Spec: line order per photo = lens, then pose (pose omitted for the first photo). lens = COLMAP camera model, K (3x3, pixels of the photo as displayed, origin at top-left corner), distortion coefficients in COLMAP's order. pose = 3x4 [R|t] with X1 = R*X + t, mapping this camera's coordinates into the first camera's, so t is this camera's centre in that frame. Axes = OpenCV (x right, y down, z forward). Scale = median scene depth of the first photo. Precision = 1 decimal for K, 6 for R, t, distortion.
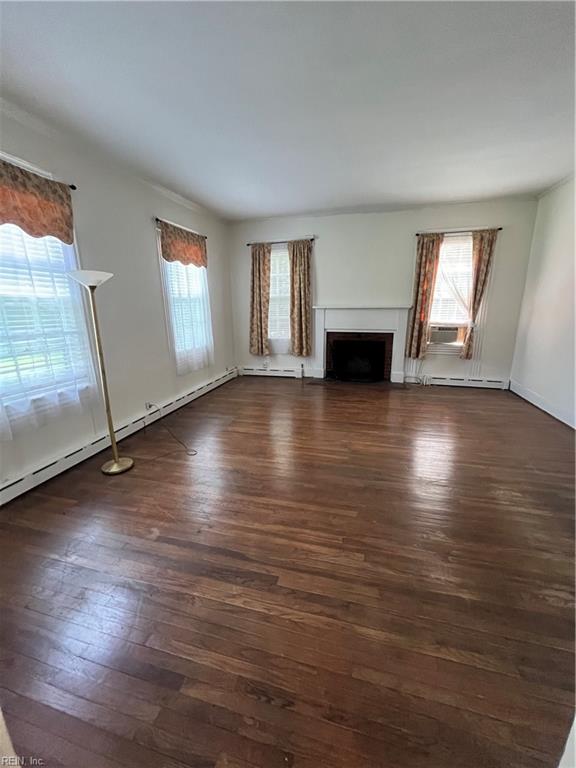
lens RADIAL K [[309.8, 0, 282.6], [0, 309.8, 384.1], [0, 0, 1]] dist [-0.001687, 0.000128]
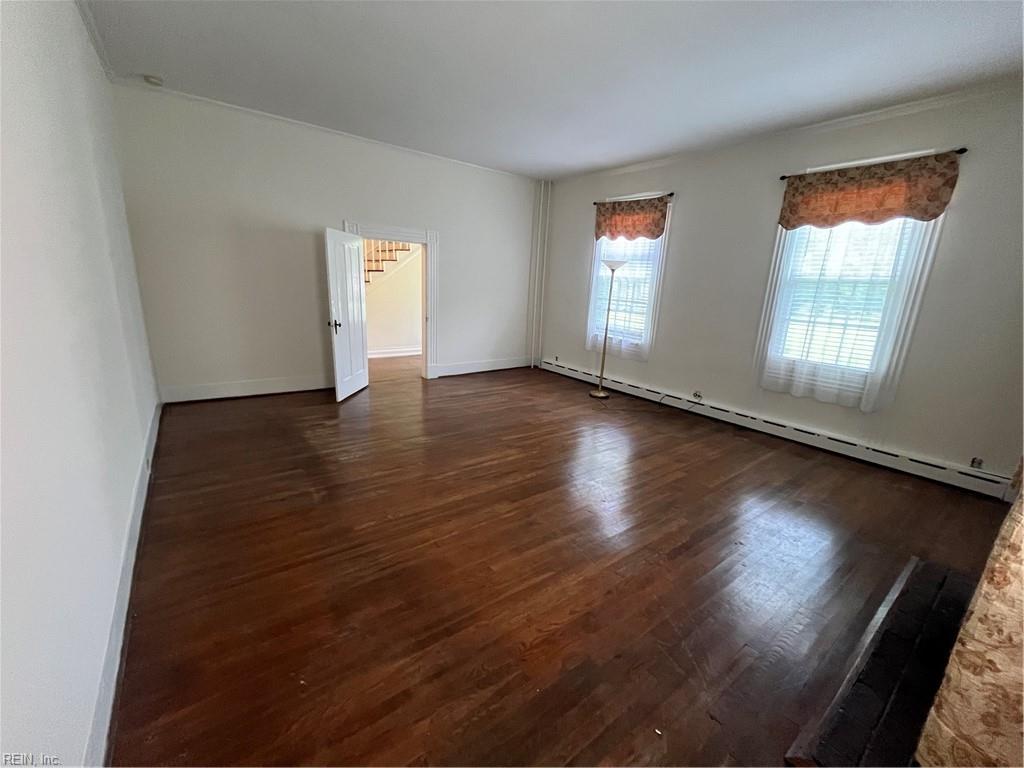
lens RADIAL K [[413.0, 0, 507.9], [0, 413.0, 381.8], [0, 0, 1]] dist [-0.001687, 0.000128]
pose [[-0.617553, 0.172575, -0.767363, 1.070716], [-0.235087, 0.890533, 0.389467, -0.388325], [0.750574, 0.420914, -0.509382, 1.483987]]
